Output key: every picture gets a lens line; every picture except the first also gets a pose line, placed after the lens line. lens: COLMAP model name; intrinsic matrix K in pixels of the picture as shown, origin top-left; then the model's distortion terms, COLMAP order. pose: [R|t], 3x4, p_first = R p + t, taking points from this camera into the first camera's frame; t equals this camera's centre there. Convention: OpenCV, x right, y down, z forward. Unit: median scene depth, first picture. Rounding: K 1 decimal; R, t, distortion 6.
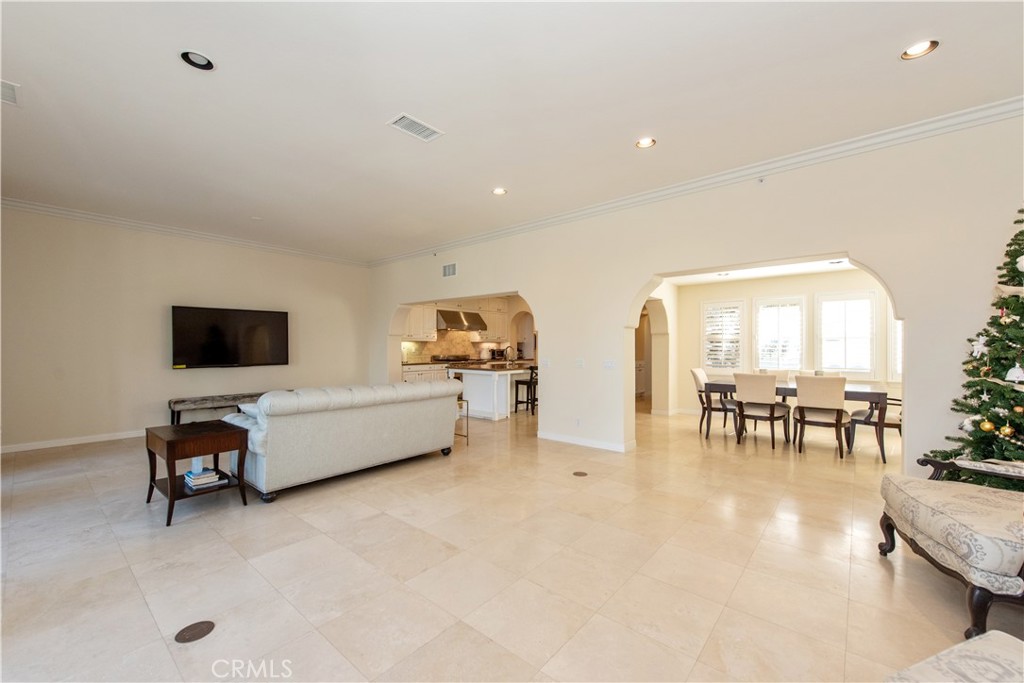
lens RADIAL K [[405.0, 0, 519.0], [0, 405.0, 349.1], [0, 0, 1]] dist [0.009791, -0.007305]
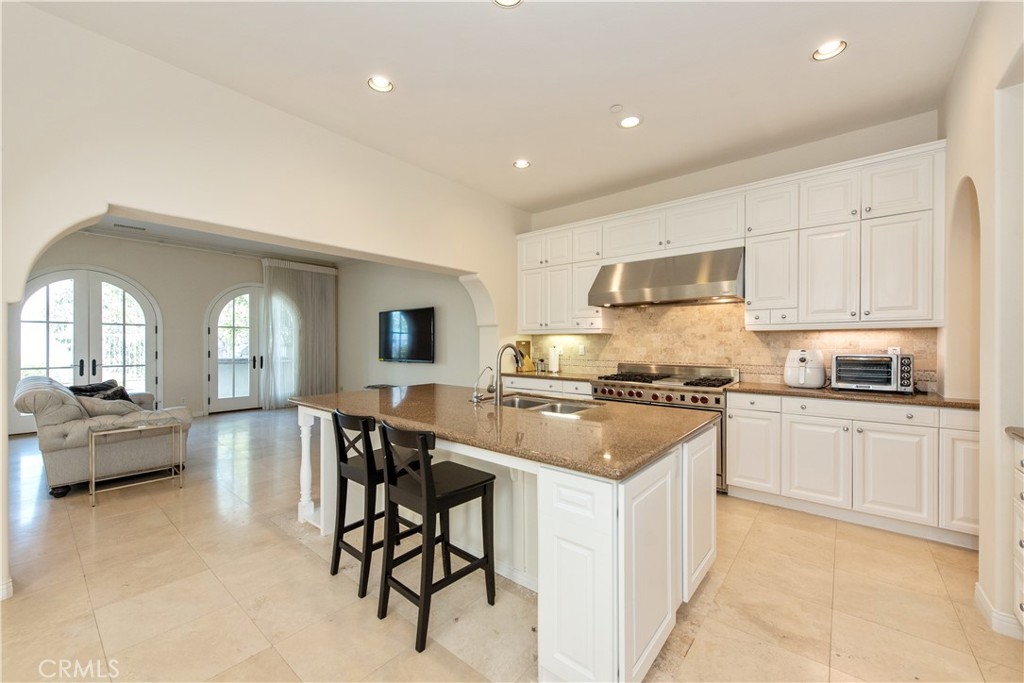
lens RADIAL K [[415.0, 0, 507.5], [0, 415.0, 343.0], [0, 0, 1]] dist [0.000669, -0.000002]
pose [[-0.024230, -0.001860, -0.999705, 0.259004], [-0.007889, 0.999967, -0.001670, -0.005713], [0.999675, 0.007847, -0.024244, 0.823768]]
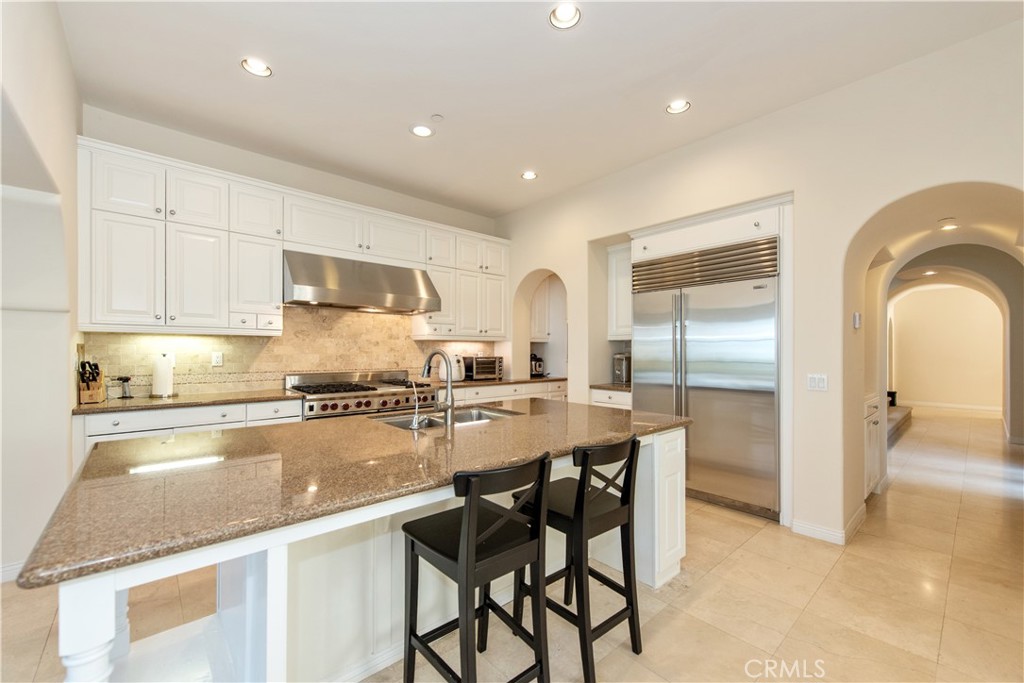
lens RADIAL K [[405.0, 0, 519.0], [0, 405.0, 349.1], [0, 0, 1]] dist [0.009791, -0.007305]
pose [[0.990358, -0.002158, -0.138512, 0.053570], [0.000227, 0.999903, -0.013953, -0.002149], [0.138529, 0.013787, 0.990262, 0.608597]]
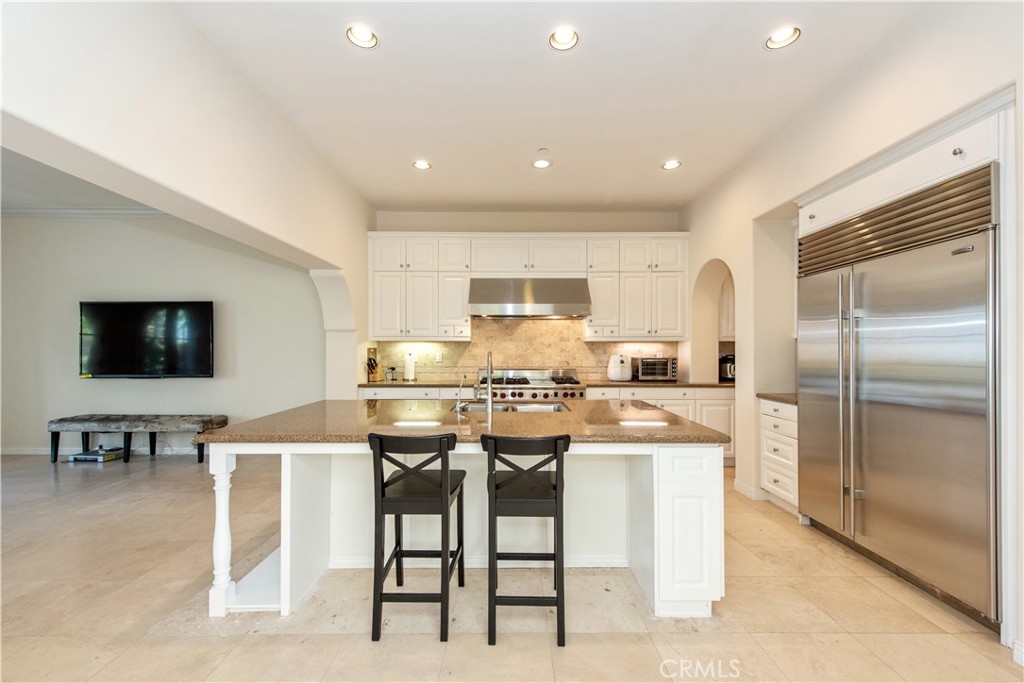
lens RADIAL K [[405.0, 0, 519.0], [0, 405.0, 349.1], [0, 0, 1]] dist [0.009791, -0.007305]
pose [[0.649201, -0.003882, -0.760607, 0.201915], [-0.005136, 0.999942, -0.009487, -0.004355], [0.760600, 0.010066, 0.649143, 0.655242]]
